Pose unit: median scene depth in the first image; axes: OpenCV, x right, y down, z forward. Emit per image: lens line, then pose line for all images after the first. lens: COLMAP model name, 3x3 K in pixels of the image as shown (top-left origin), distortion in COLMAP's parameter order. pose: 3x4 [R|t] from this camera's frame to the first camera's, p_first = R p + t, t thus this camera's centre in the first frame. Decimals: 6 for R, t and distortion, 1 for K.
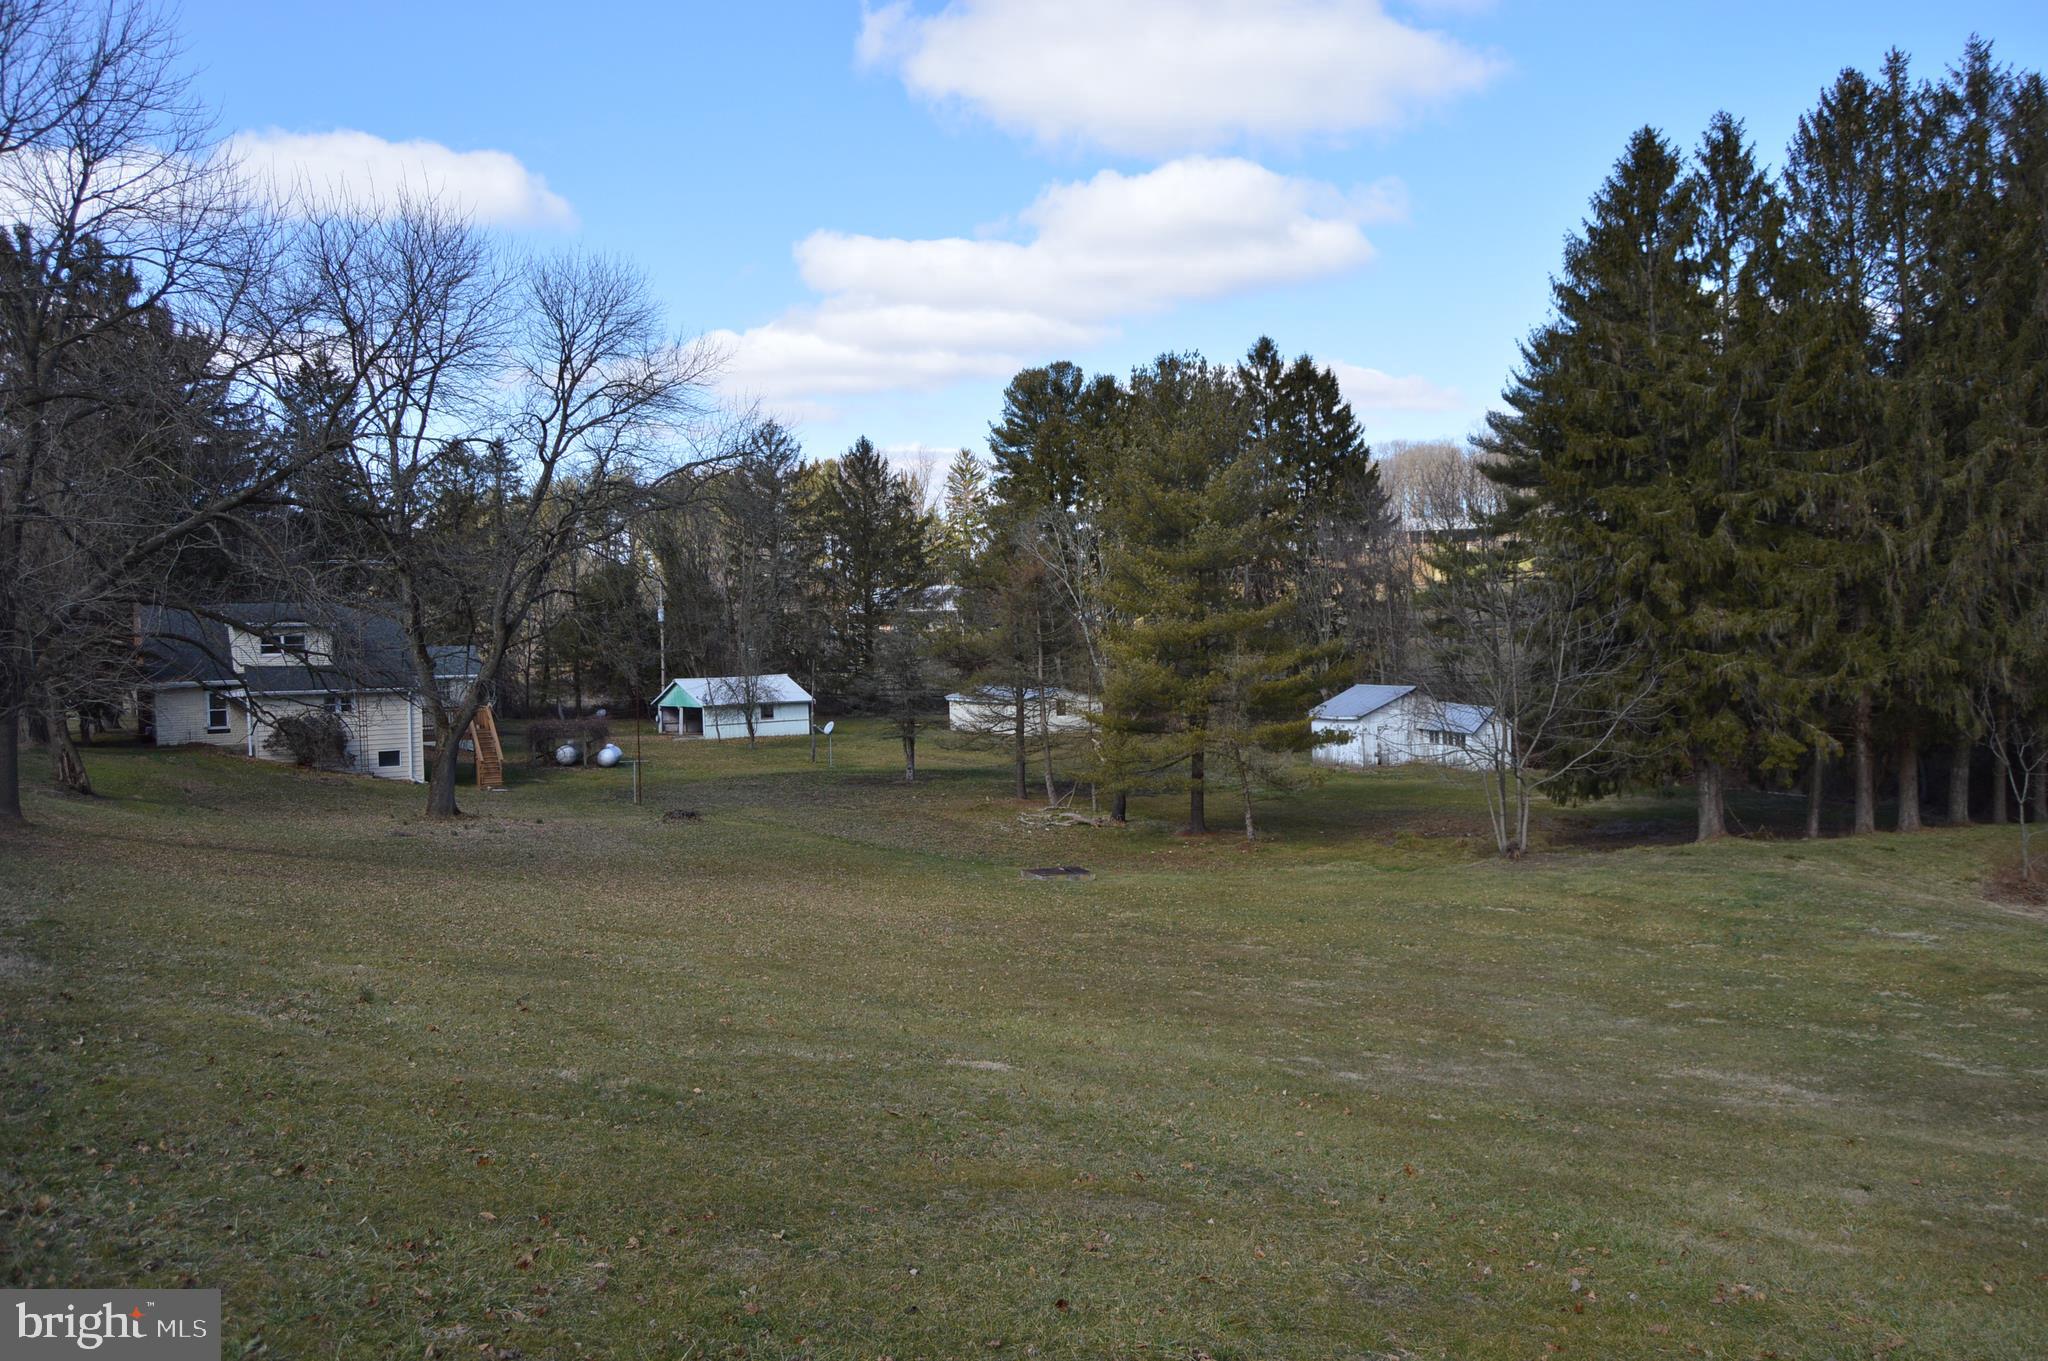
lens RADIAL K [[1629.1, 0, 1024.1], [0, 1629.1, 703.6], [0, 0, 1]] dist [-0.063125, 0.000835]
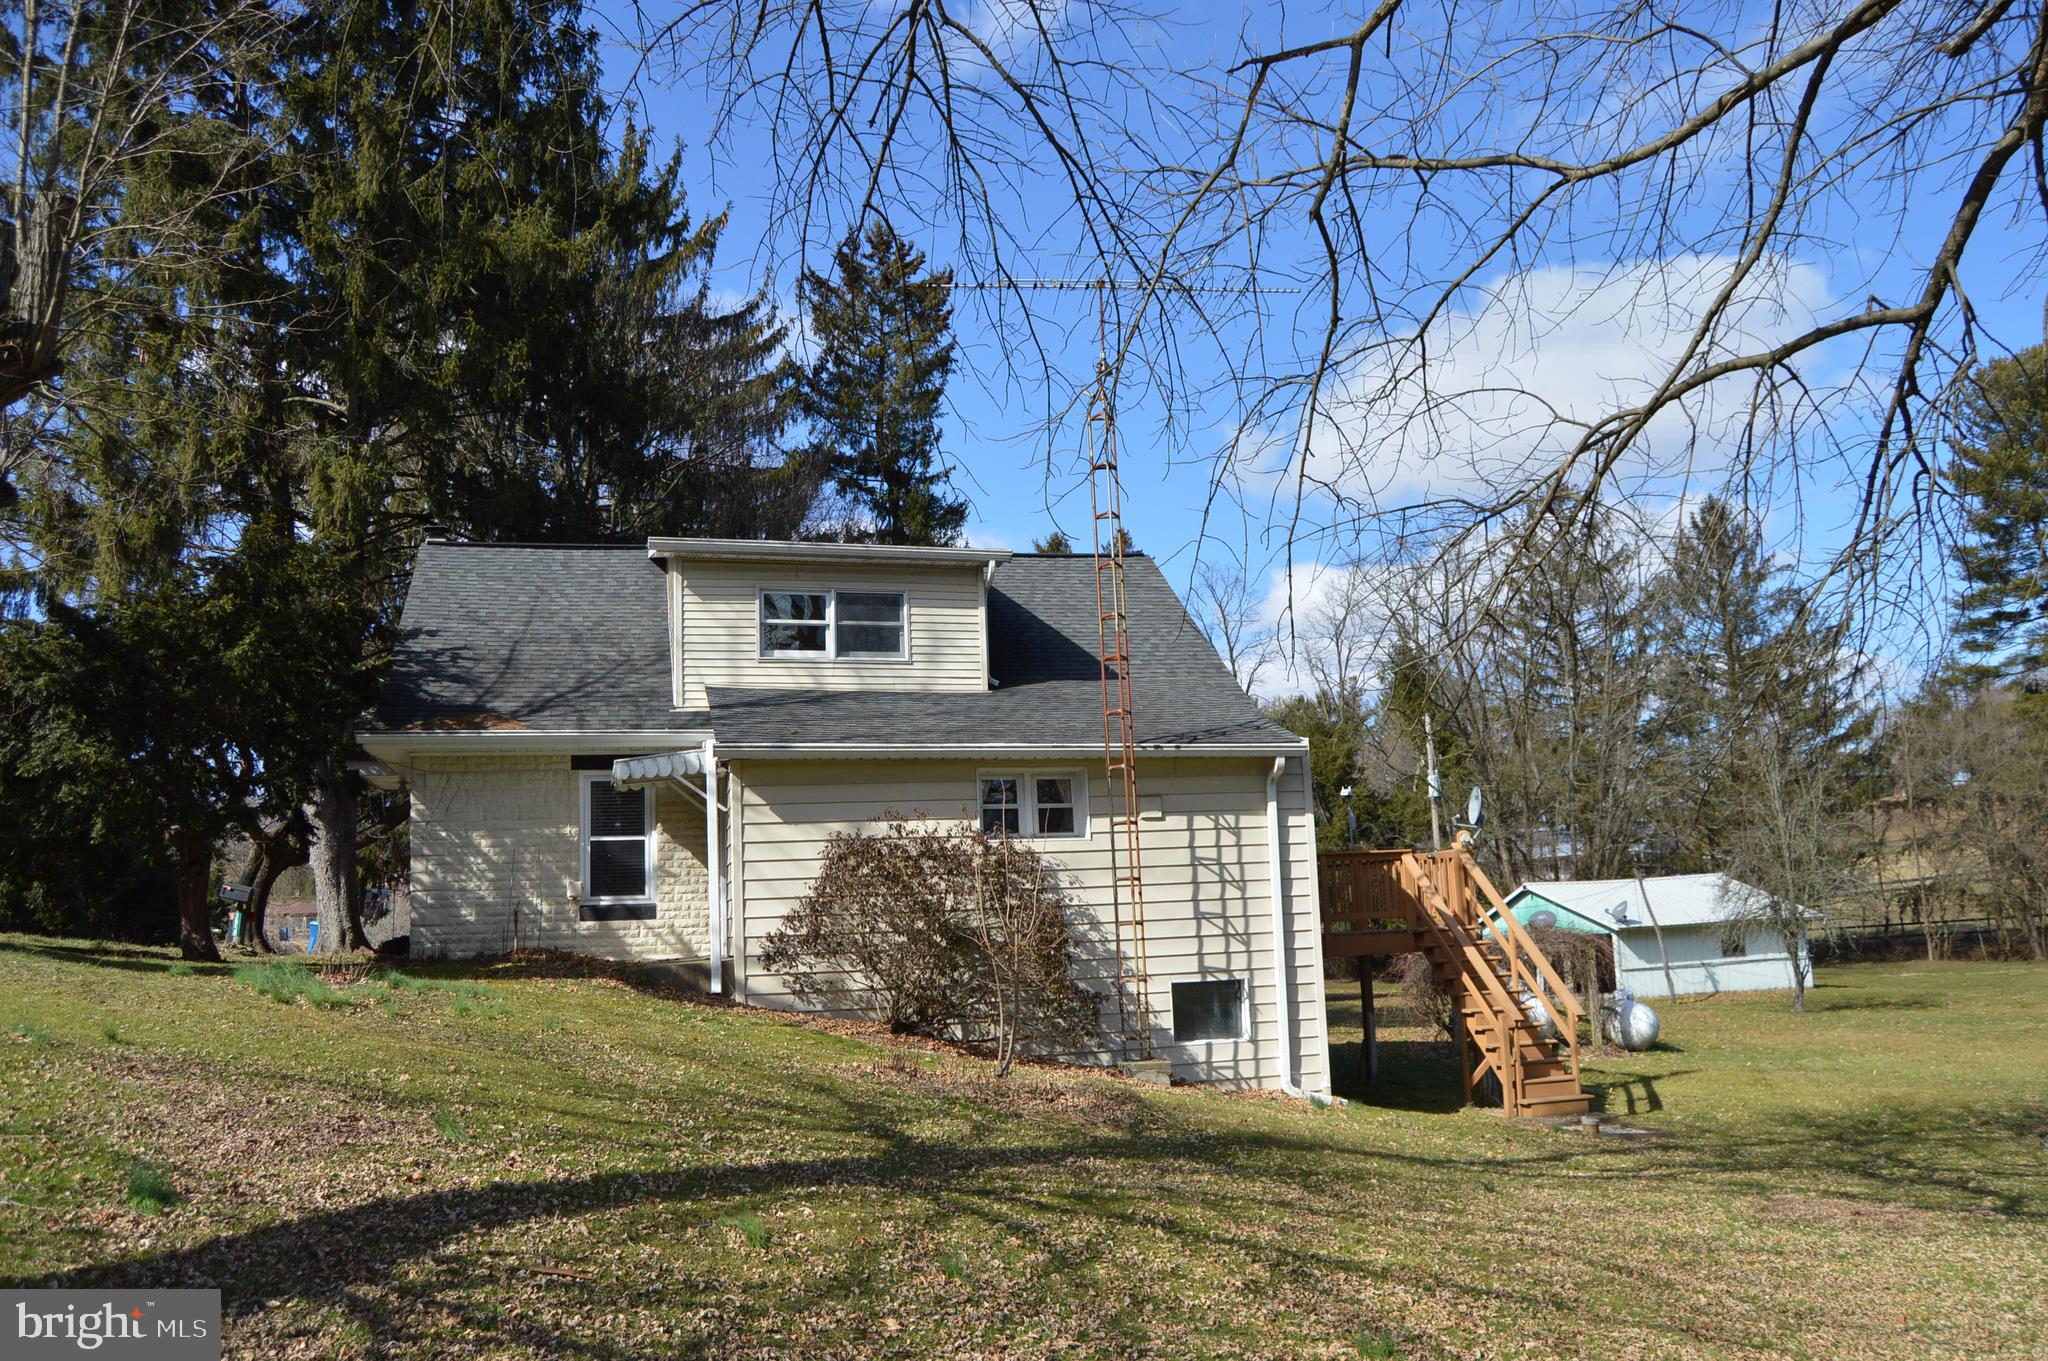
lens RADIAL K [[1629.1, 0, 1024.1], [0, 1629.1, 703.6], [0, 0, 1]] dist [-0.063125, 0.000835]
pose [[0.959353, -0.058674, -0.276041, -0.345634], [0.007866, 0.983327, -0.181673, 0.031825], [0.282098, 0.172118, 0.943820, 0.729694]]
